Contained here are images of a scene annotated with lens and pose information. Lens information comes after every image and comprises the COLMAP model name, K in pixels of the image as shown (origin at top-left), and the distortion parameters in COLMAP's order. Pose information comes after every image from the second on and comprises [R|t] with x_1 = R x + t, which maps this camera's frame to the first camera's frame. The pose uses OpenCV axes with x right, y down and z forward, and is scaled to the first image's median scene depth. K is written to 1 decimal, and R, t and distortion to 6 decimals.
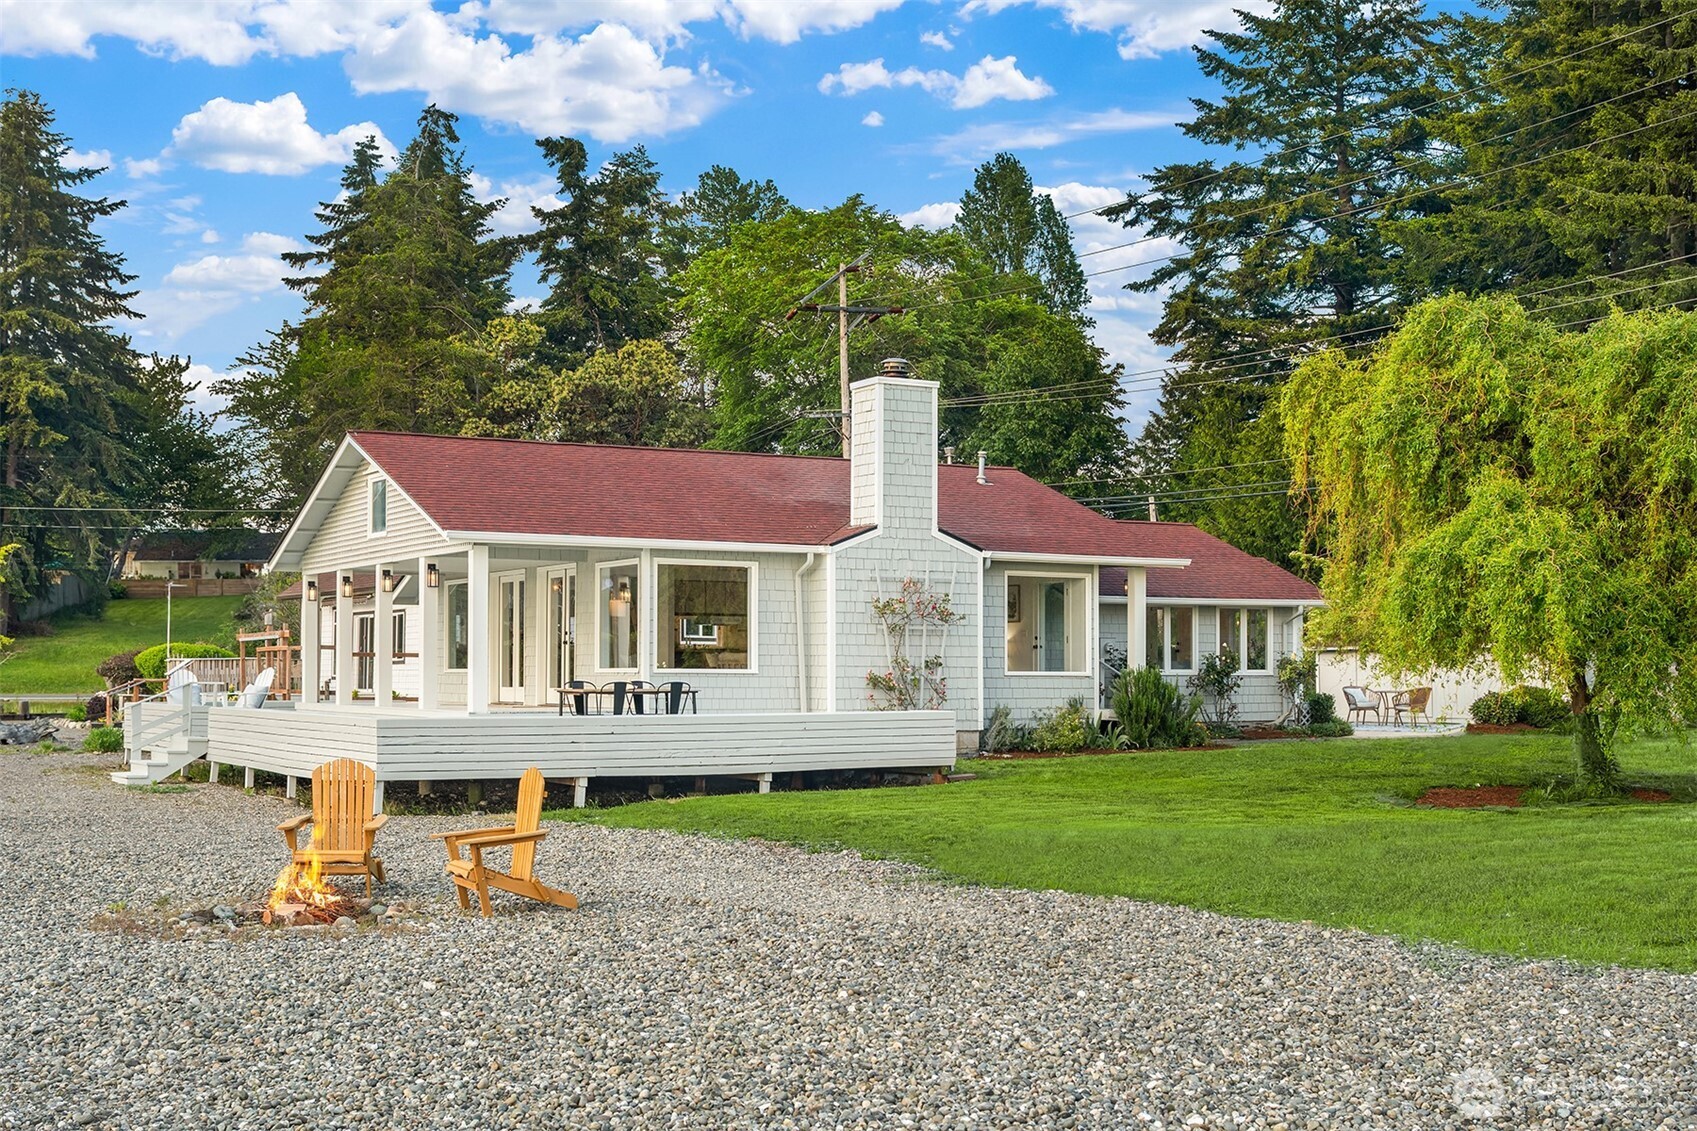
lens RADIAL K [[2250.3, 0, 845.0], [0, 2250.3, 566.0], [0, 0, 1]] dist [-0.119384, 0.000000]
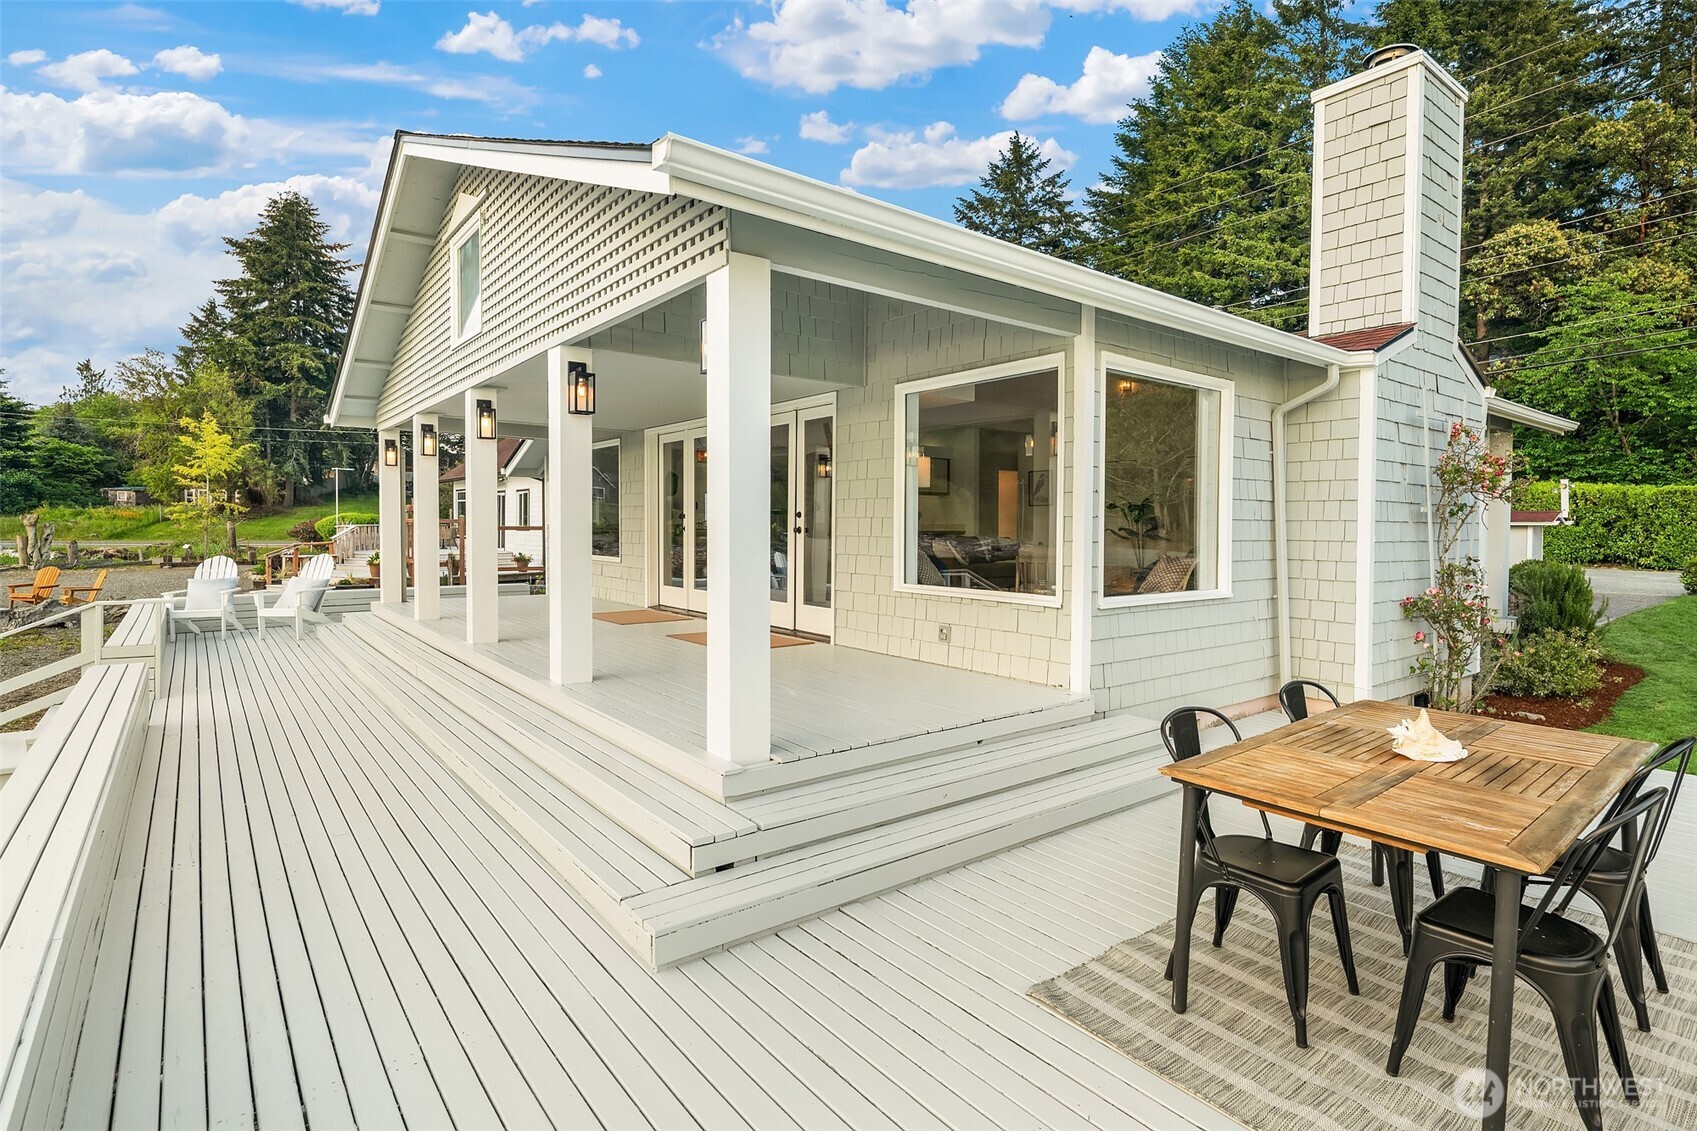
lens RADIAL K [[842.1, 0, 842.8], [0, 842.1, 548.1], [0, 0, 1]] dist [-0.000643, -0.000158]
pose [[0.987894, -0.000562, 0.155130, -0.053441], [-0.011761, 0.996844, 0.078504, 0.007532], [-0.154684, -0.079378, 0.984770, 0.279266]]
